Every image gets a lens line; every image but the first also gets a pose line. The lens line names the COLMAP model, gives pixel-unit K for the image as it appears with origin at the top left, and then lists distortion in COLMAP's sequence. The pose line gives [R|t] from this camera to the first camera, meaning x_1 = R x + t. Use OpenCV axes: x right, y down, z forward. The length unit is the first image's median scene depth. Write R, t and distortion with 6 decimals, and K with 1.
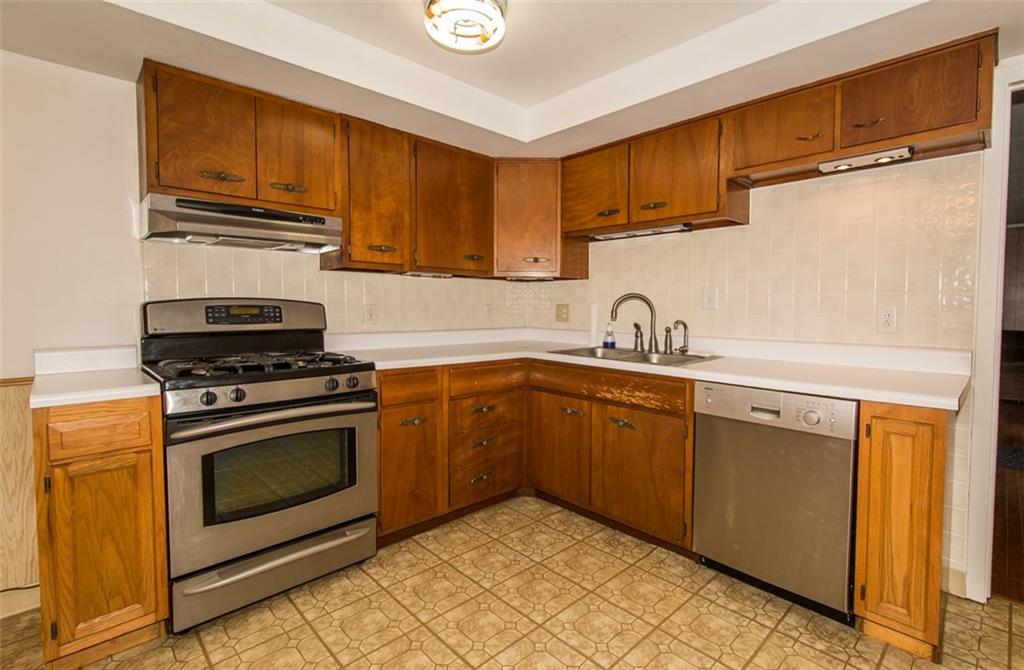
lens RADIAL K [[479.0, 0, 514.9], [0, 479.0, 325.4], [0, 0, 1]] dist [0.000887, 0.000730]
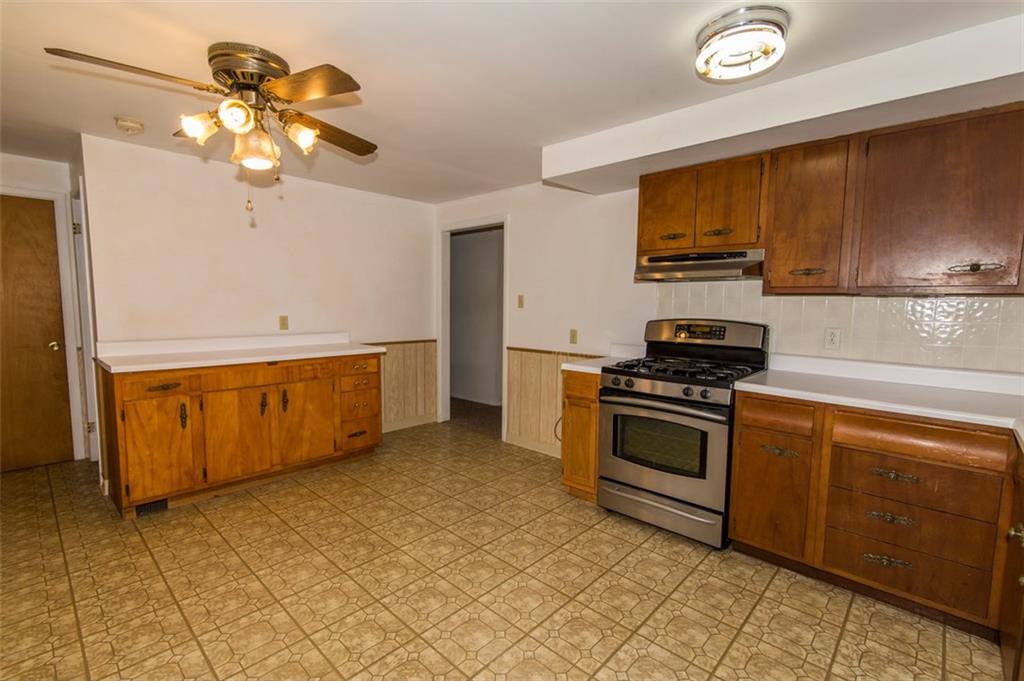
lens RADIAL K [[466.3, 0, 520.3], [0, 466.3, 343.8], [0, 0, 1]] dist [-0.006068, -0.000263]
pose [[0.057628, 0.094664, -0.993840, 0.711983], [-0.043556, 0.994785, 0.092228, -0.086782], [0.997388, 0.037973, 0.061451, 0.417152]]
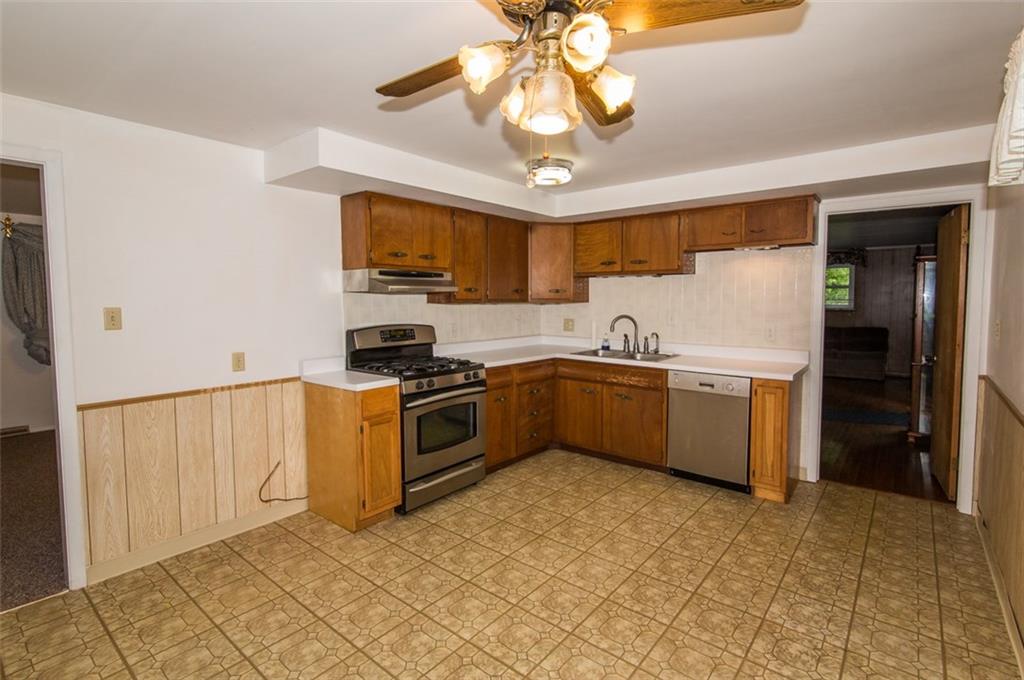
lens RADIAL K [[490.6, 0, 512.4], [0, 490.6, 329.9], [0, 0, 1]] dist [0.011859, 0.001474]
pose [[0.992857, -0.014103, 0.118473, -0.375460], [0.011565, 0.999689, 0.022085, -0.072405], [-0.118748, -0.020558, 0.992712, -0.671594]]
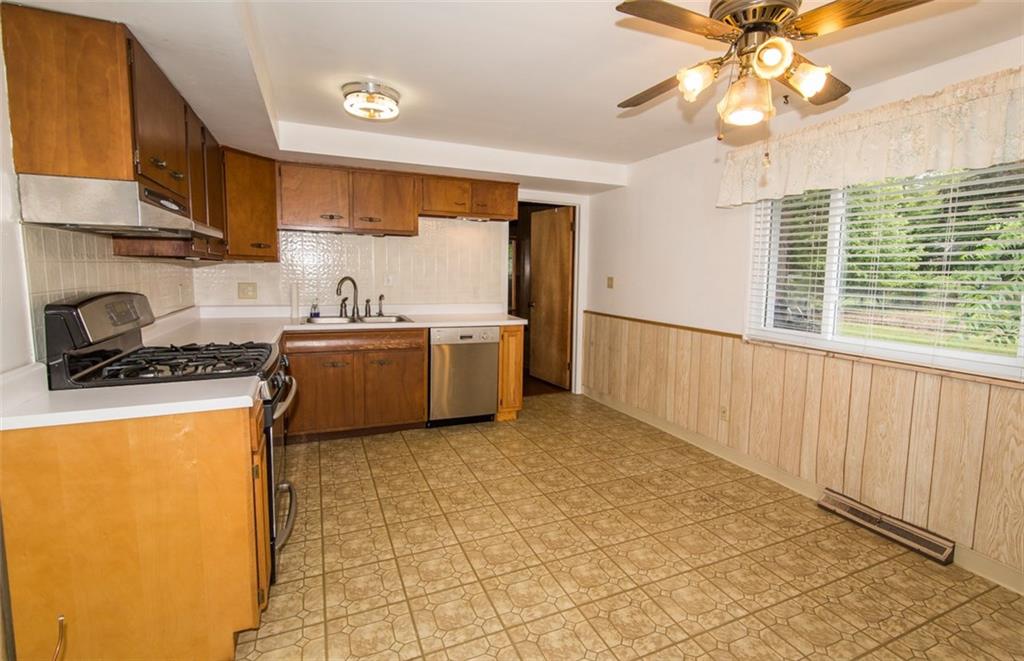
lens RADIAL K [[479.0, 0, 537.8], [0, 479.0, 321.7], [0, 0, 1]] dist [0.000887, 0.000730]
pose [[0.324463, -0.098043, 0.940804, -1.129286], [0.019921, 0.995101, 0.096831, -0.073870], [-0.945689, -0.012676, 0.324827, 0.009844]]
